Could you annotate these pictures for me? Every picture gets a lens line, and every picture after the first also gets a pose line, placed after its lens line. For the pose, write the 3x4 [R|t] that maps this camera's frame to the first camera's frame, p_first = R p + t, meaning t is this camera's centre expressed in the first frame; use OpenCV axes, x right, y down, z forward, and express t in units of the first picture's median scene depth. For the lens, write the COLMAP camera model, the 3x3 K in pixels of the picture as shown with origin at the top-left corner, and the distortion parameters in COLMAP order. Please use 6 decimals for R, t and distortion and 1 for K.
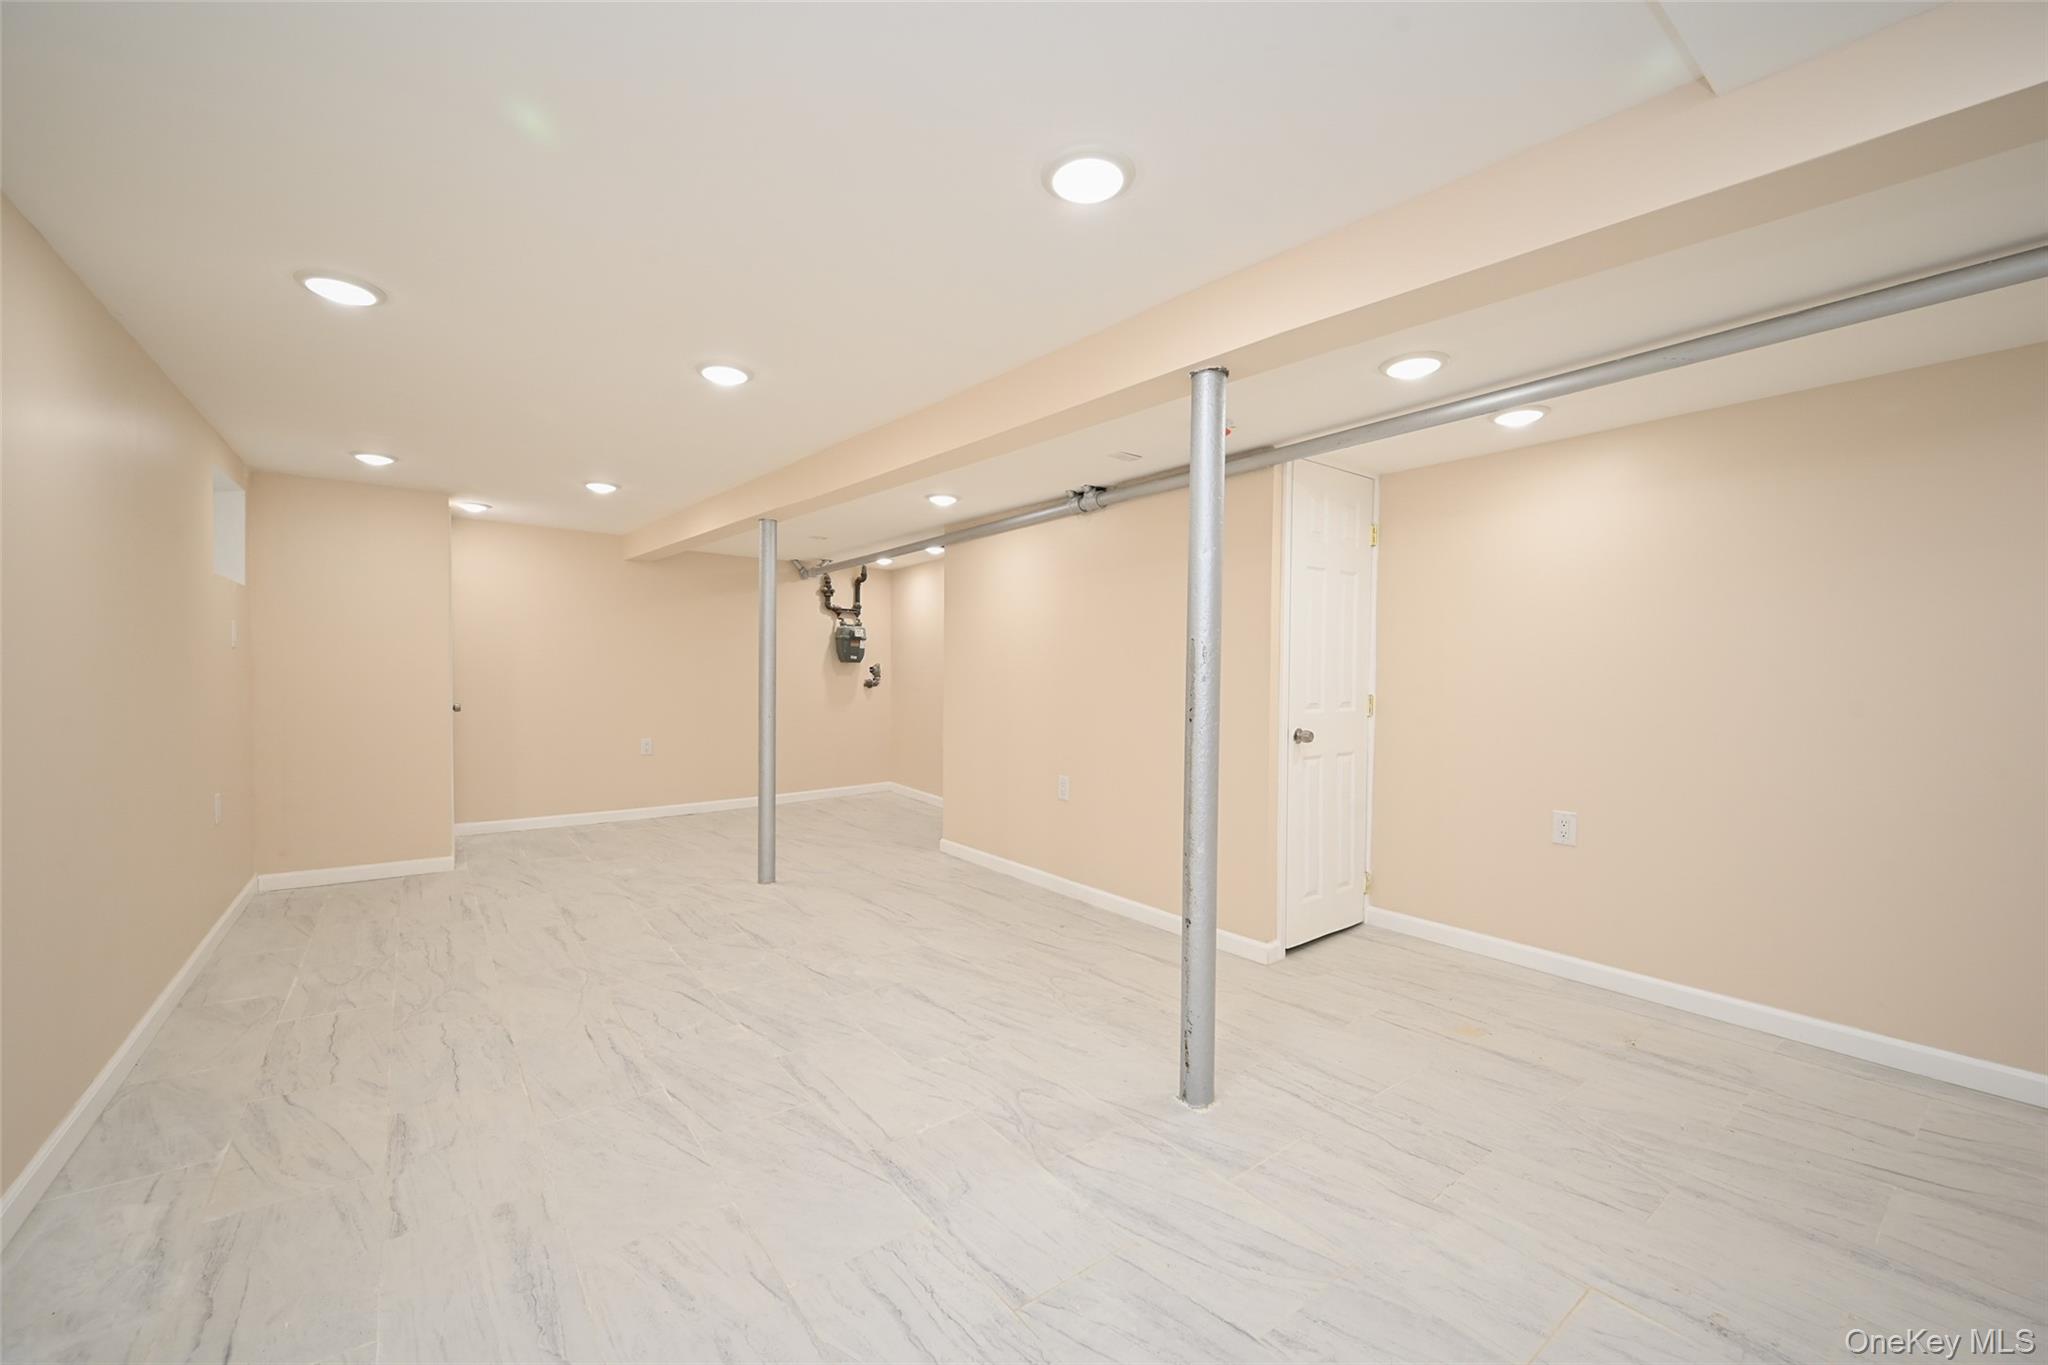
lens RADIAL K [[798.7, 0, 1024.0], [0, 798.7, 682.5], [0, 0, 1]] dist [-0.001369, -0.000156]
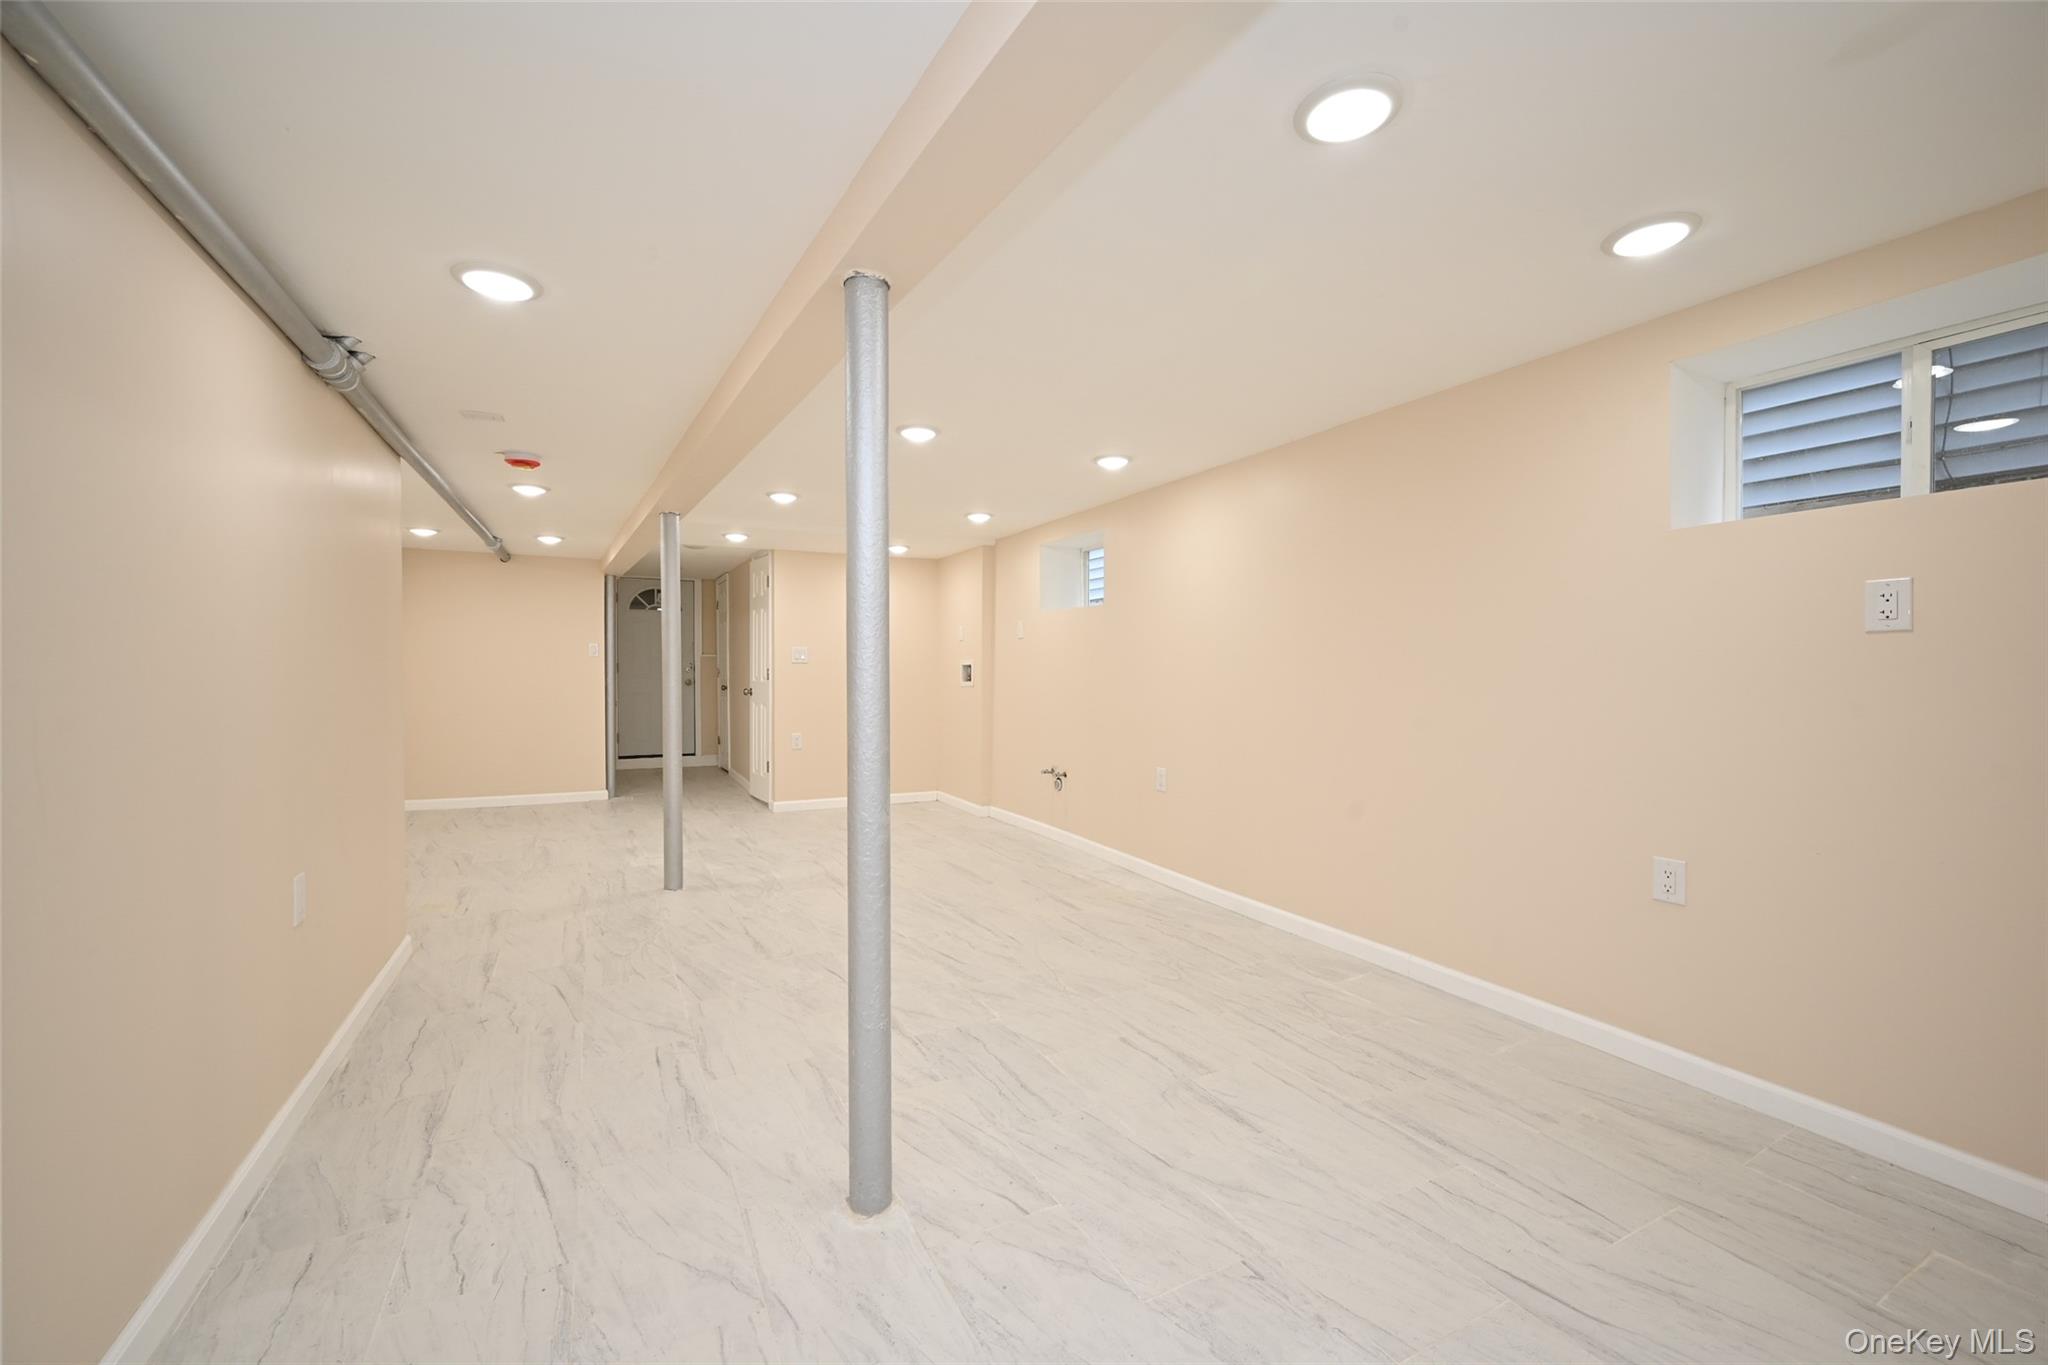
lens RADIAL K [[798.7, 0, 1024.0], [0, 798.7, 682.5], [0, 0, 1]] dist [-0.001369, -0.000156]
pose [[-0.987135, -0.010471, 0.159546, -0.627303], [-0.005457, 0.999478, 0.031834, -0.027811], [-0.159796, 0.030554, -0.986677, 1.877284]]
